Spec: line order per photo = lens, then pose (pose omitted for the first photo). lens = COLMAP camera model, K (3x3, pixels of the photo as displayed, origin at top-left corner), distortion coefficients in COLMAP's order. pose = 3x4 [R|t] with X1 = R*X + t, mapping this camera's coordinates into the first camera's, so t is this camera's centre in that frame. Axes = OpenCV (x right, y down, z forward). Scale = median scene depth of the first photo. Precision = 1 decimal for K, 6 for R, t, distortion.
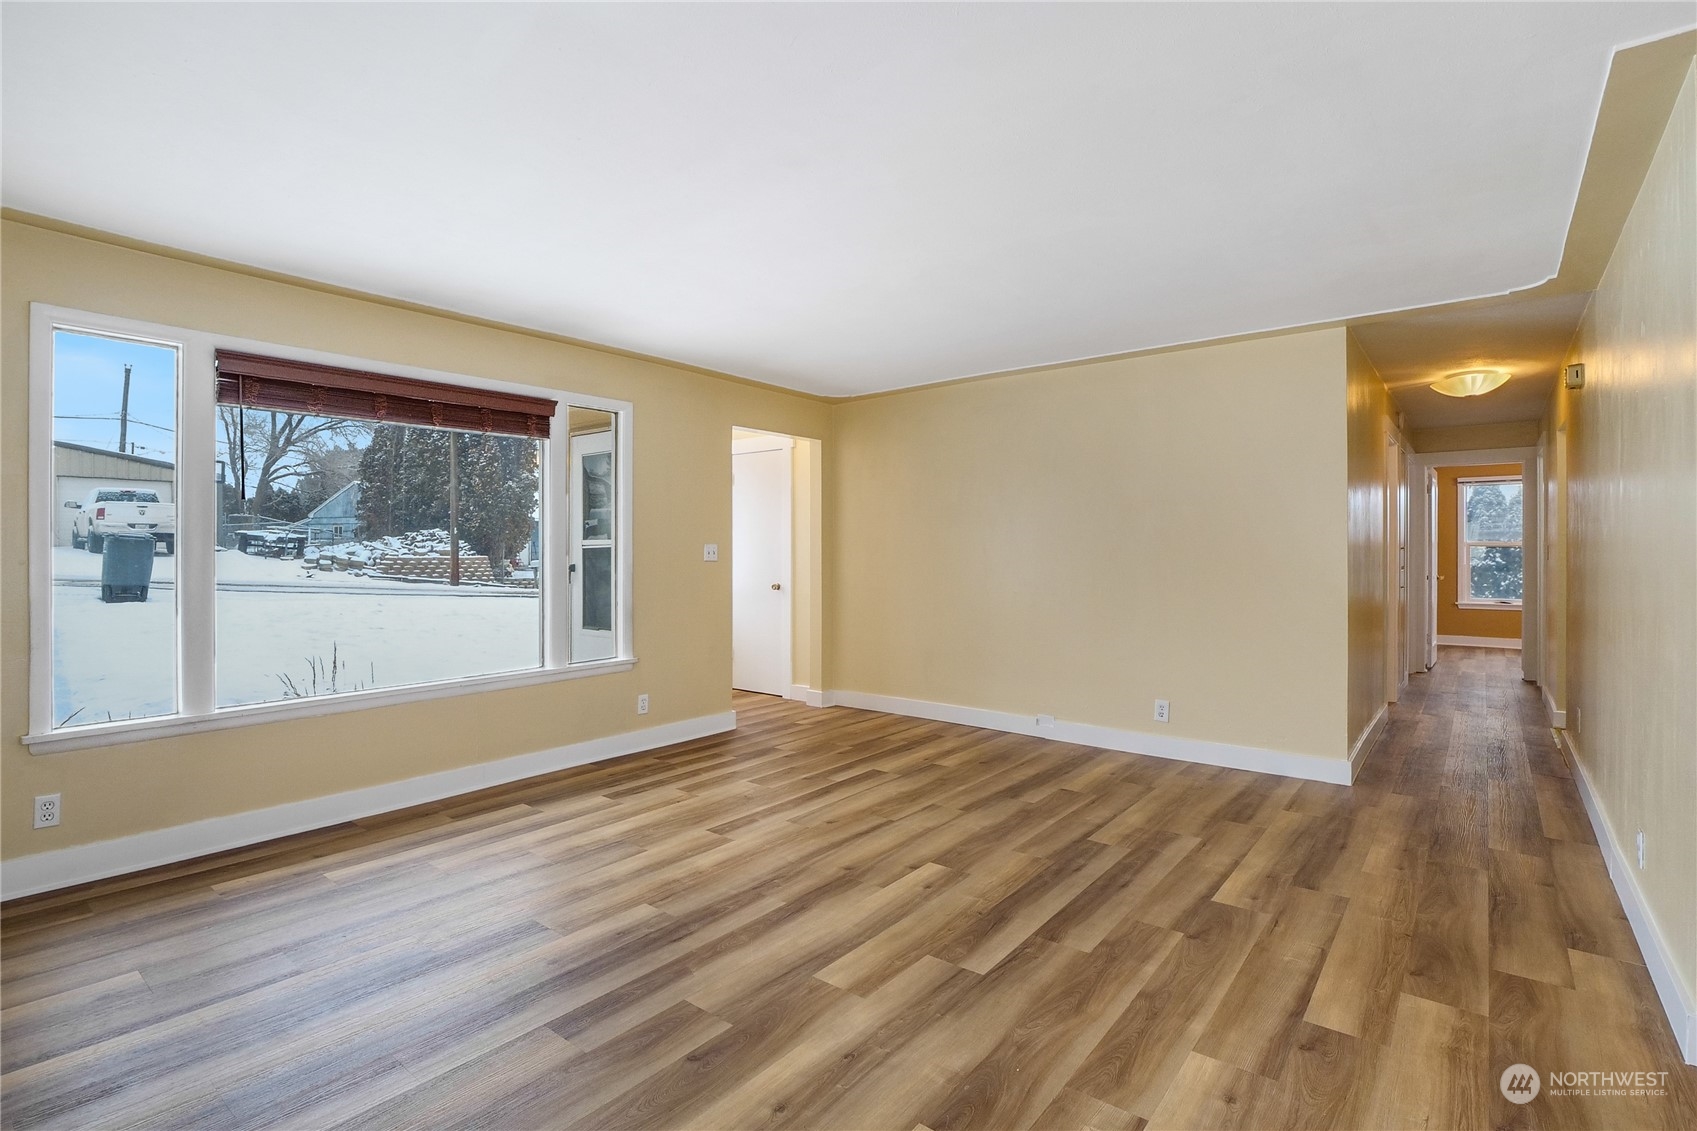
lens RADIAL K [[805.4, 0, 836.1], [0, 805.4, 558.0], [0, 0, 1]] dist [-0.018604, 0.001512]
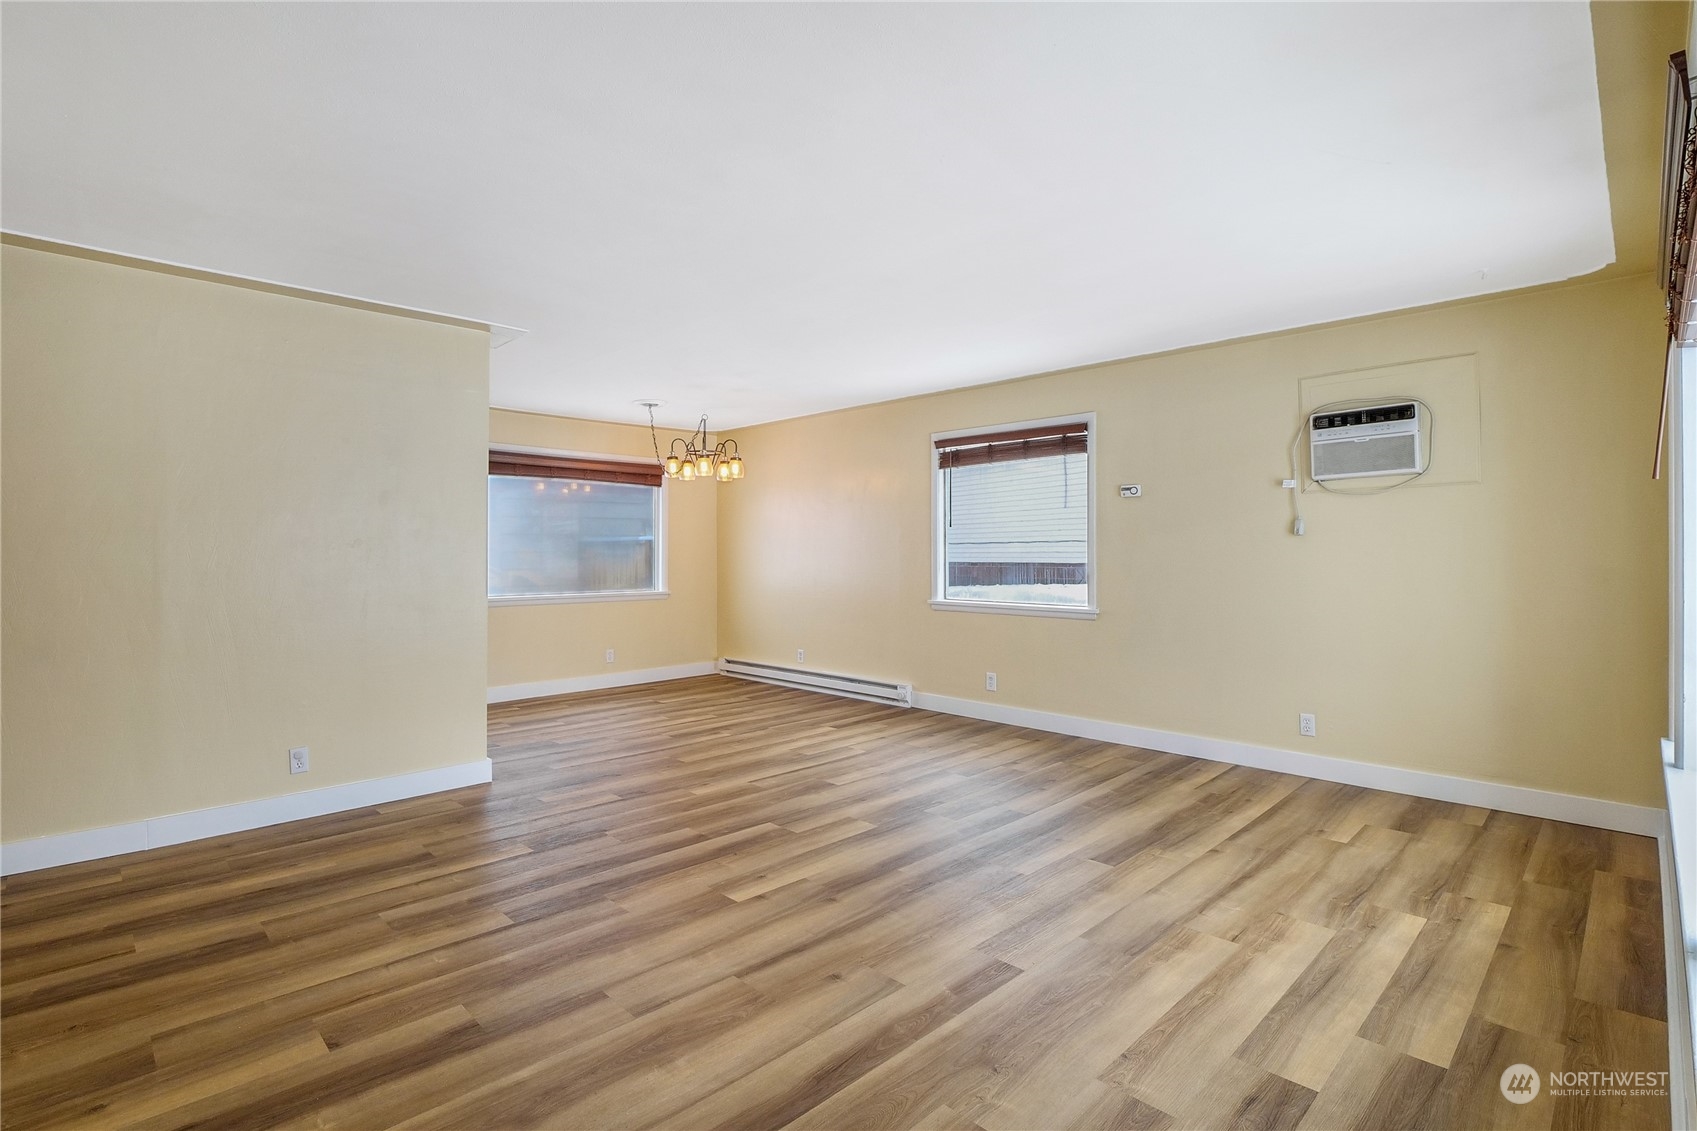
lens RADIAL K [[805.4, 0, 839.4], [0, 805.4, 552.2], [0, 0, 1]] dist [-0.018604, 0.001512]
pose [[-0.993749, 0.001099, 0.111629, -0.078700], [0.001913, 0.999972, 0.007186, -0.012185], [-0.111618, 0.007354, -0.993724, 1.560280]]
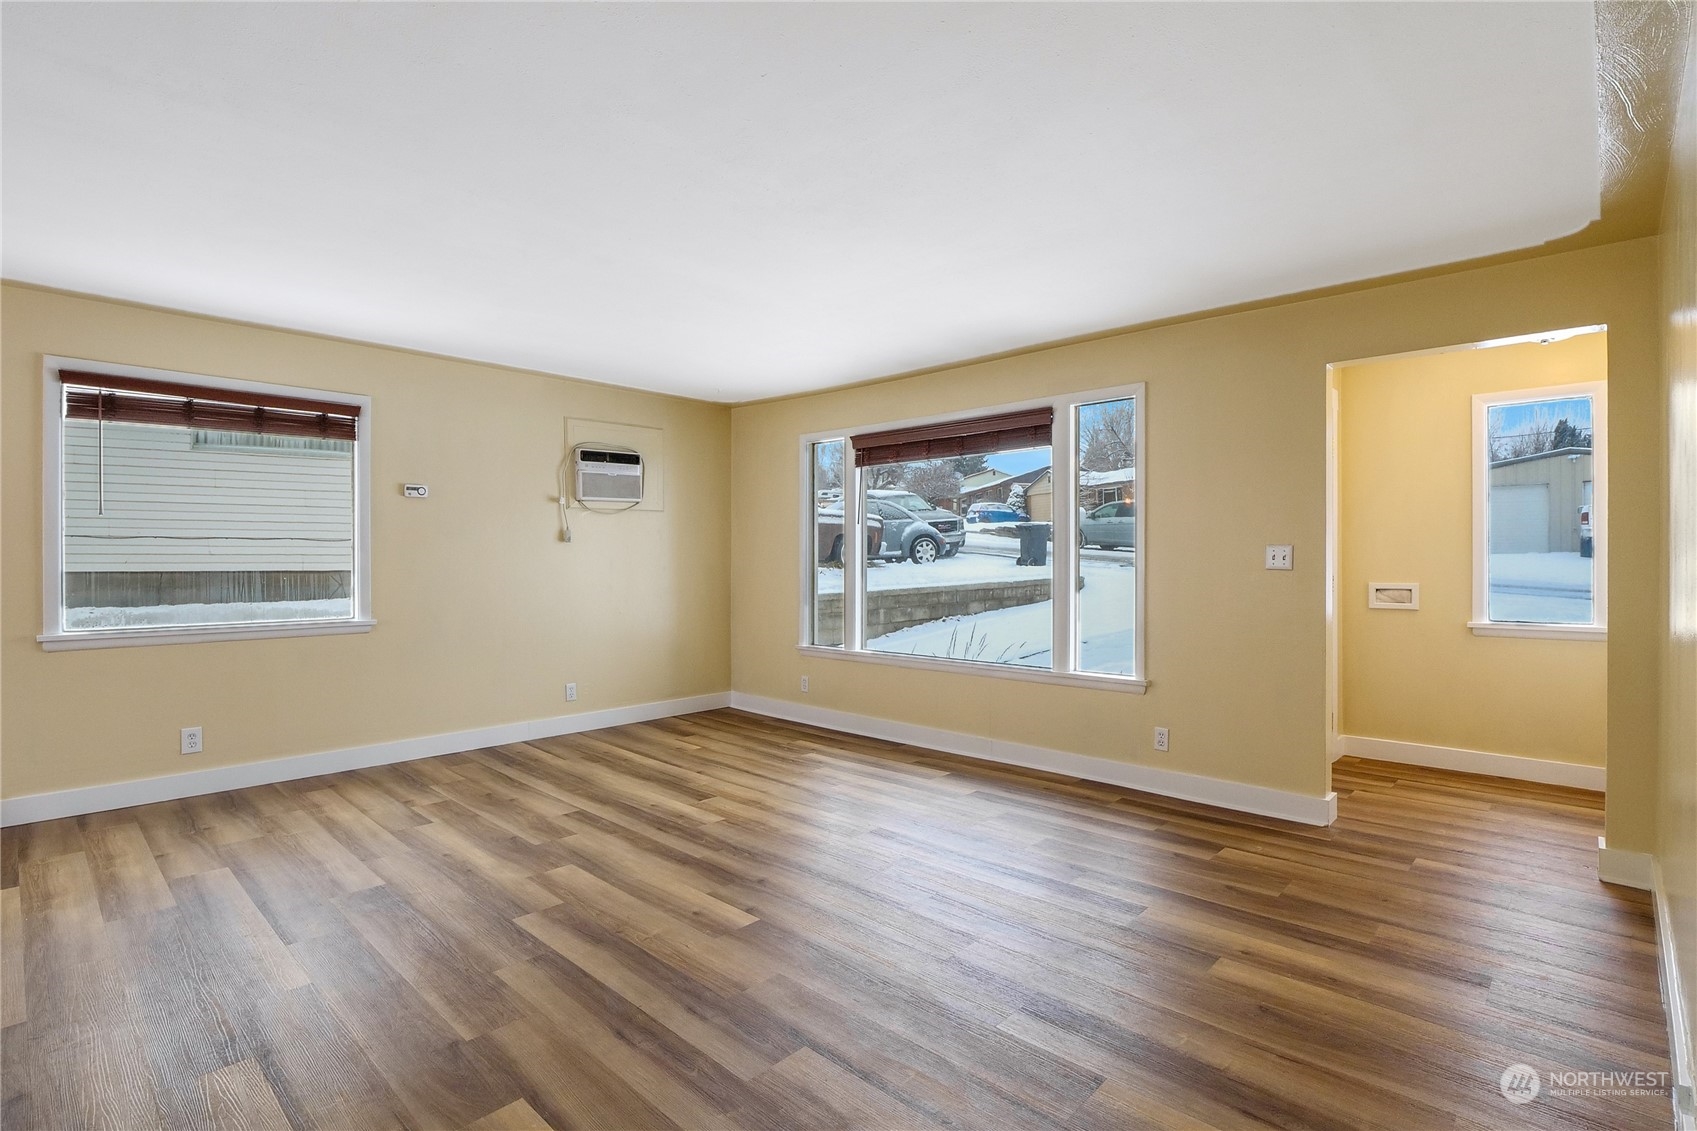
lens RADIAL K [[805.4, 0, 858.1], [0, 805.4, 581.9], [0, 0, 1]] dist [-0.018604, 0.001512]
pose [[-0.064697, 0.032267, -0.997383, 0.795099], [-0.008586, 0.999422, 0.032890, -0.008039], [0.997868, 0.010692, -0.064382, 0.964876]]
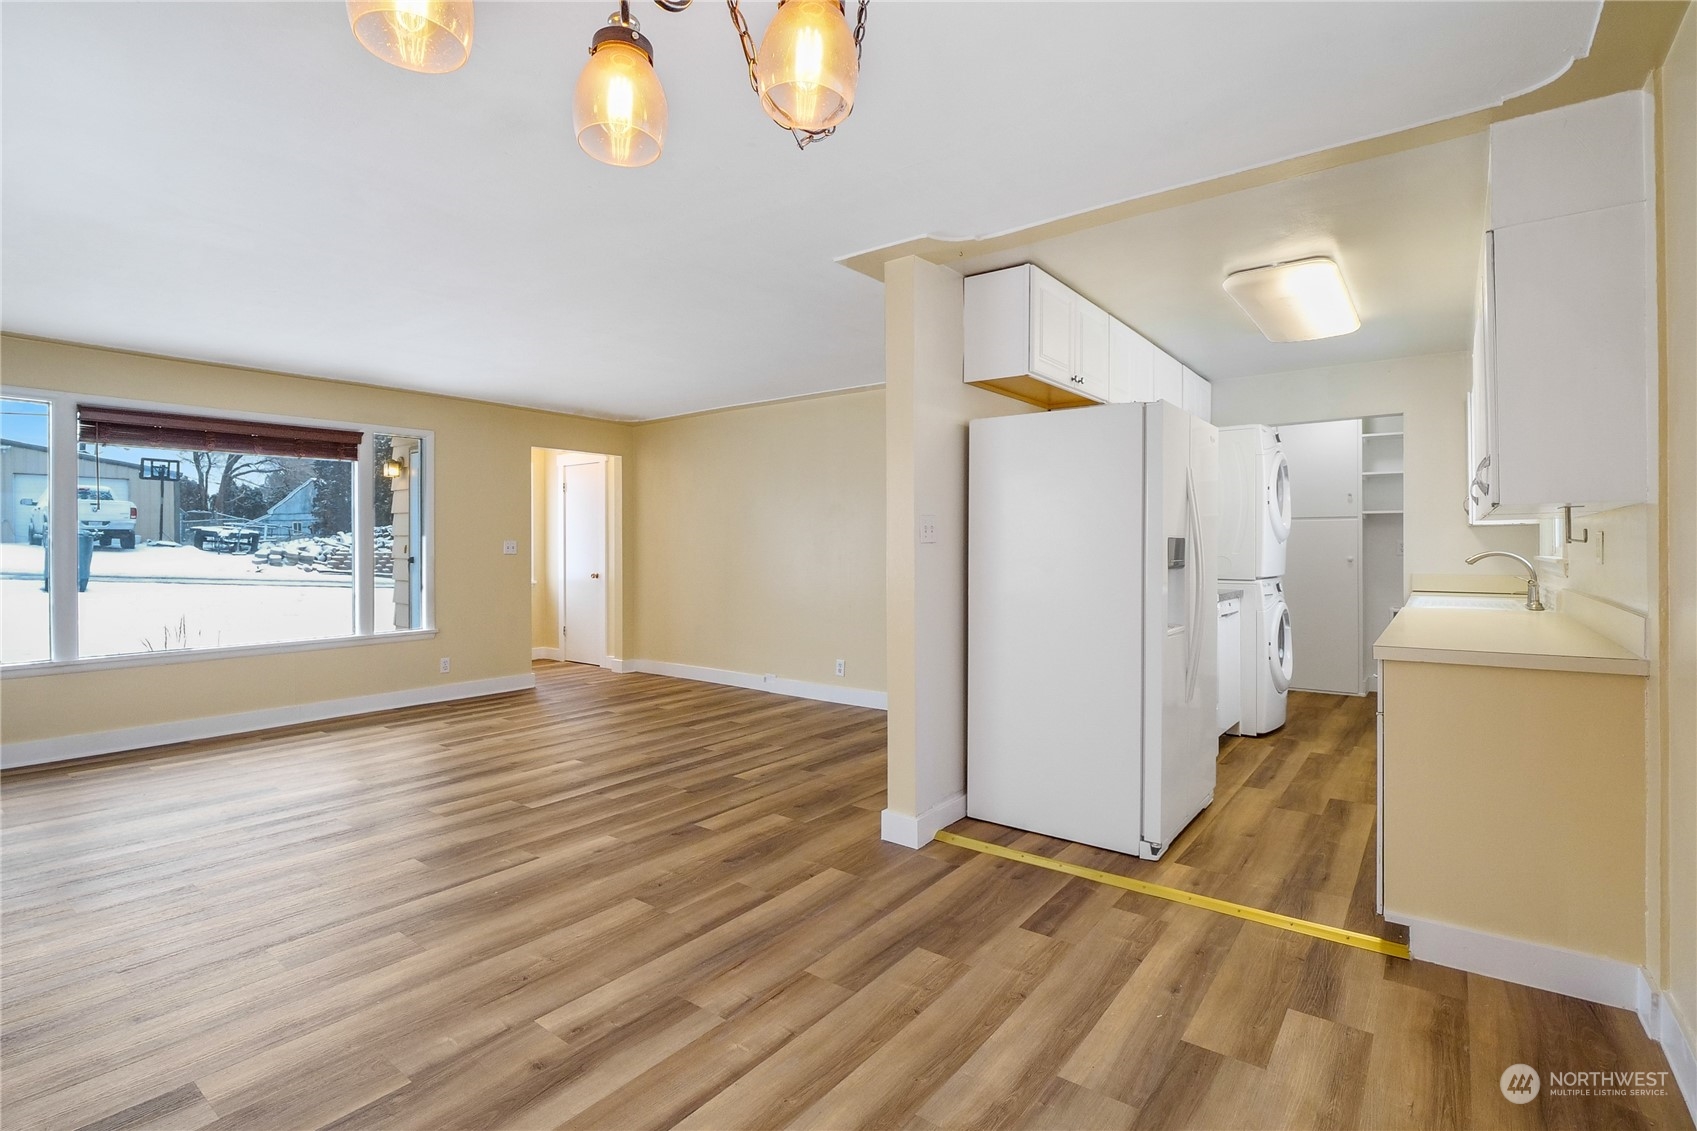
lens RADIAL K [[805.4, 0, 841.9], [0, 805.4, 560.1], [0, 0, 1]] dist [-0.018604, 0.001512]
pose [[0.999671, -0.002023, 0.025563, 0.470847], [0.001789, 0.999956, 0.009185, 0.003369], [-0.025580, -0.009136, 0.999631, -0.386342]]
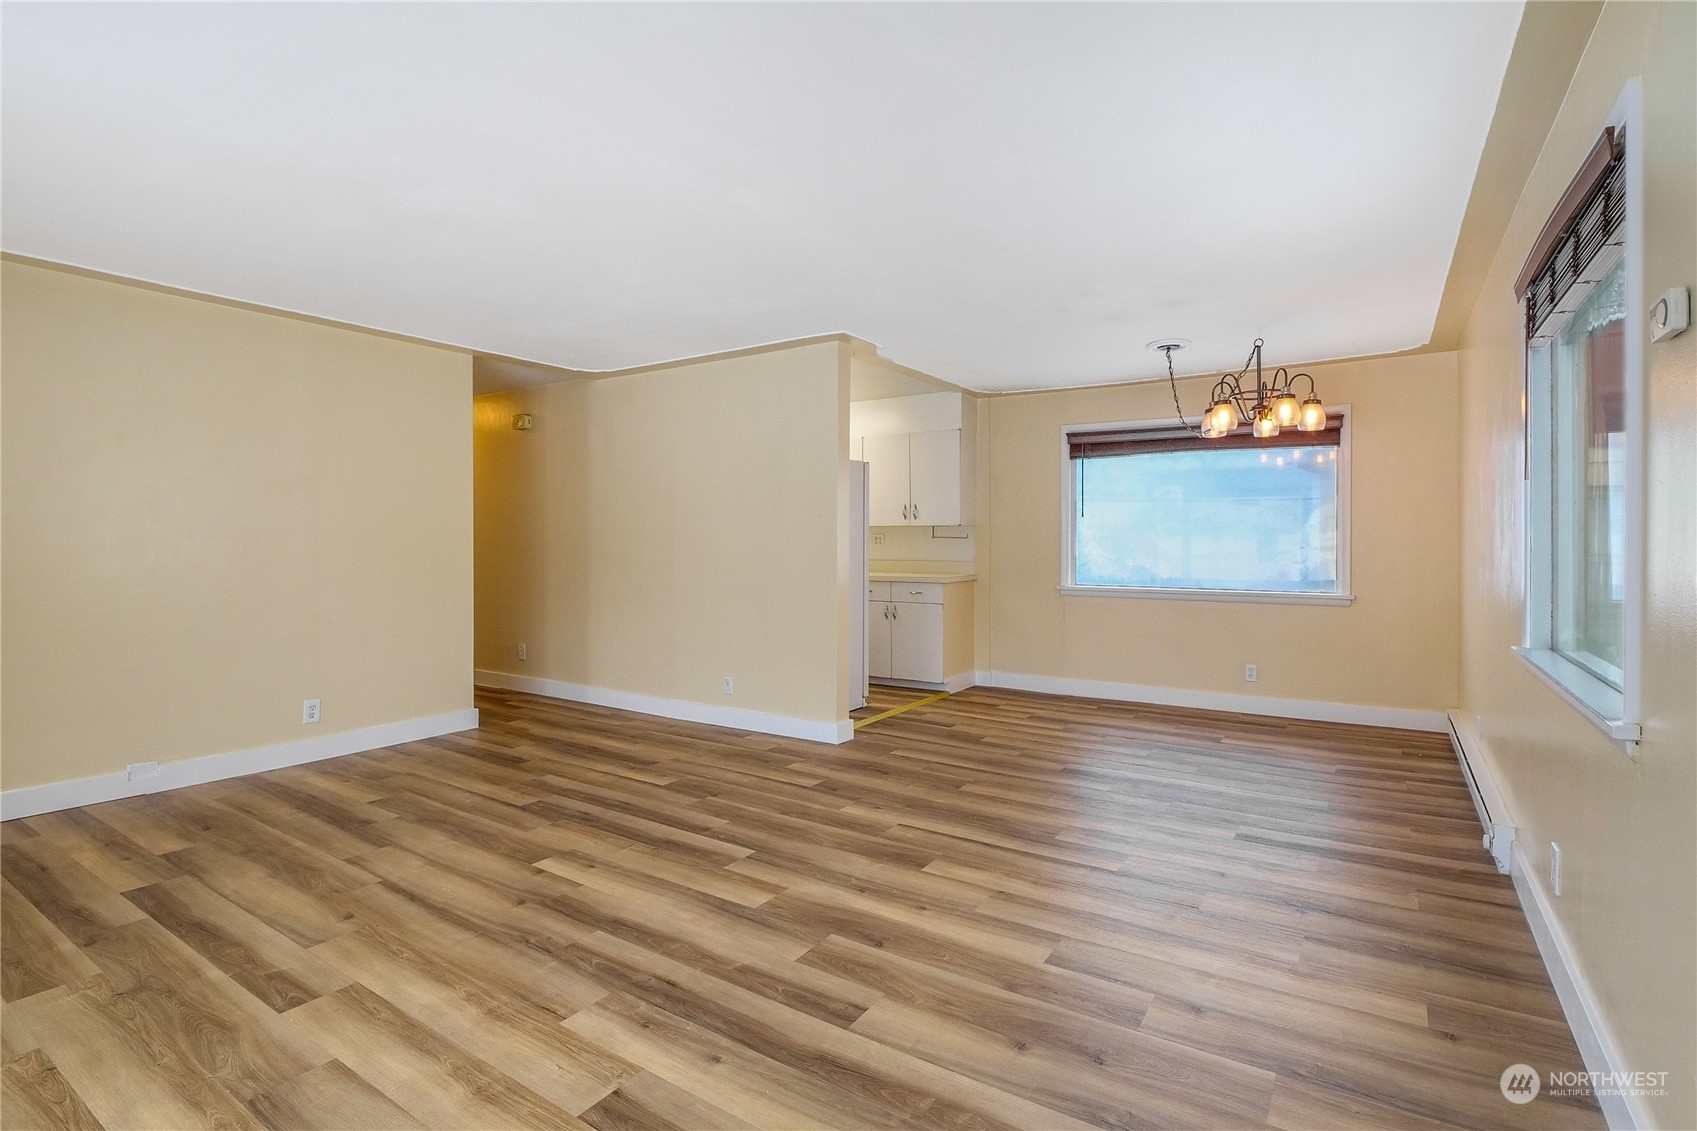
lens RADIAL K [[805.4, 0, 855.4], [0, 805.4, 576.7], [0, 0, 1]] dist [-0.018604, 0.001512]
pose [[-0.107946, -0.044383, 0.993166, -0.717523], [0.005810, 0.998958, 0.045273, -0.004019], [-0.994140, 0.010657, -0.107576, 0.597260]]
